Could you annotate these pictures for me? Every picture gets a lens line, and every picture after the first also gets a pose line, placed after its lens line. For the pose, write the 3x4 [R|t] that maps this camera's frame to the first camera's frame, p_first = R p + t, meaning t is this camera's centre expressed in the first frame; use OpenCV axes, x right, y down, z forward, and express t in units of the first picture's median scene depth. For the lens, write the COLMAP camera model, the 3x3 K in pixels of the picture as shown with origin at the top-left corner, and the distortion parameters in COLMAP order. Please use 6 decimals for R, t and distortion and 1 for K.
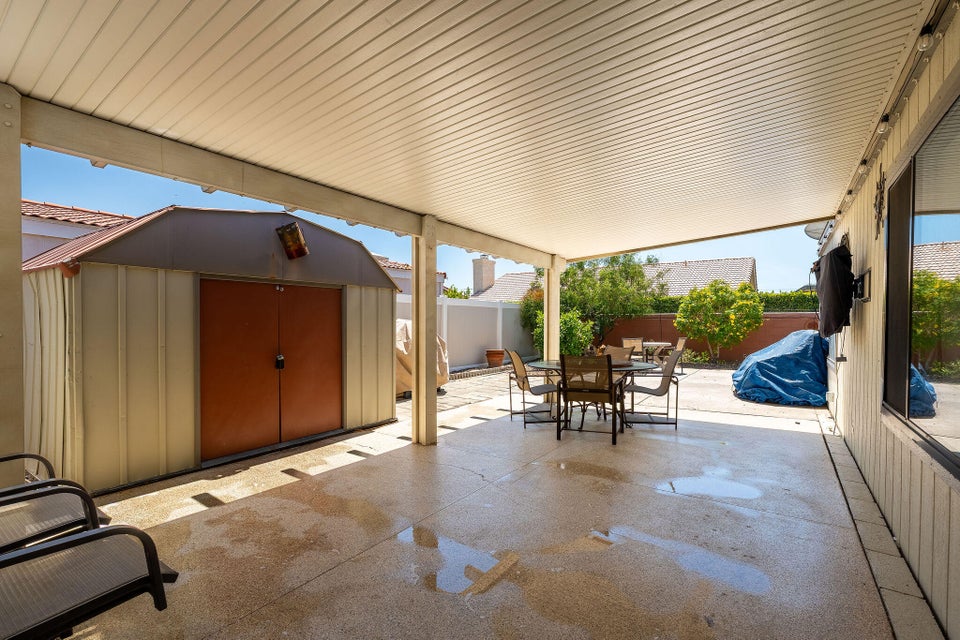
lens RADIAL K [[430.3, 0, 485.6], [0, 430.3, 325.6], [0, 0, 1]] dist [-0.003548, 0.000517]
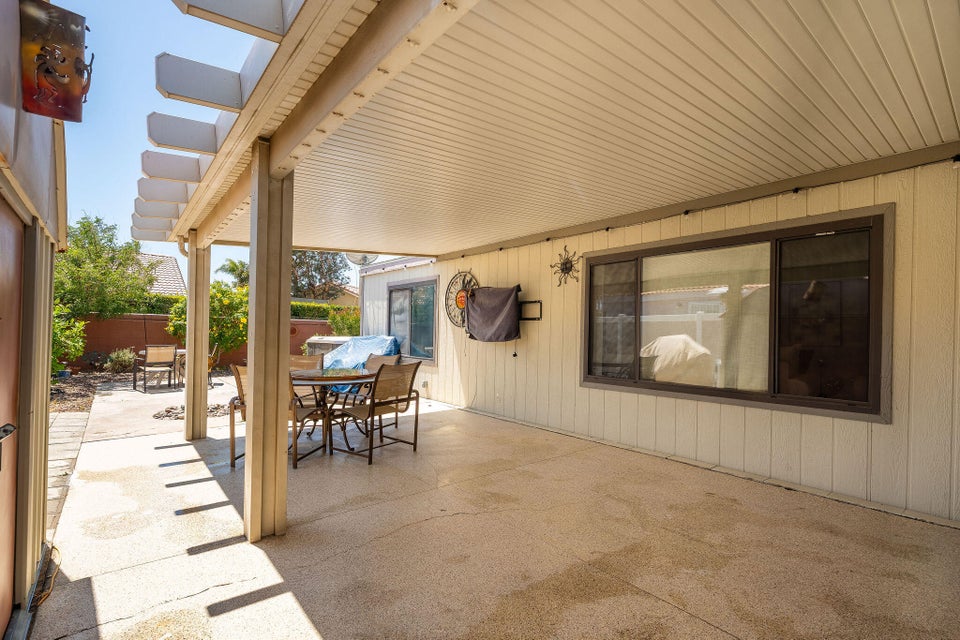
lens RADIAL K [[430.3, 0, 475.9], [0, 430.3, 337.2], [0, 0, 1]] dist [-0.003548, 0.000517]
pose [[0.263884, 0.003116, 0.964549, -0.542201], [-0.019685, 0.999804, 0.002155, 0.005250], [-0.964354, -0.019556, 0.263893, 0.513202]]
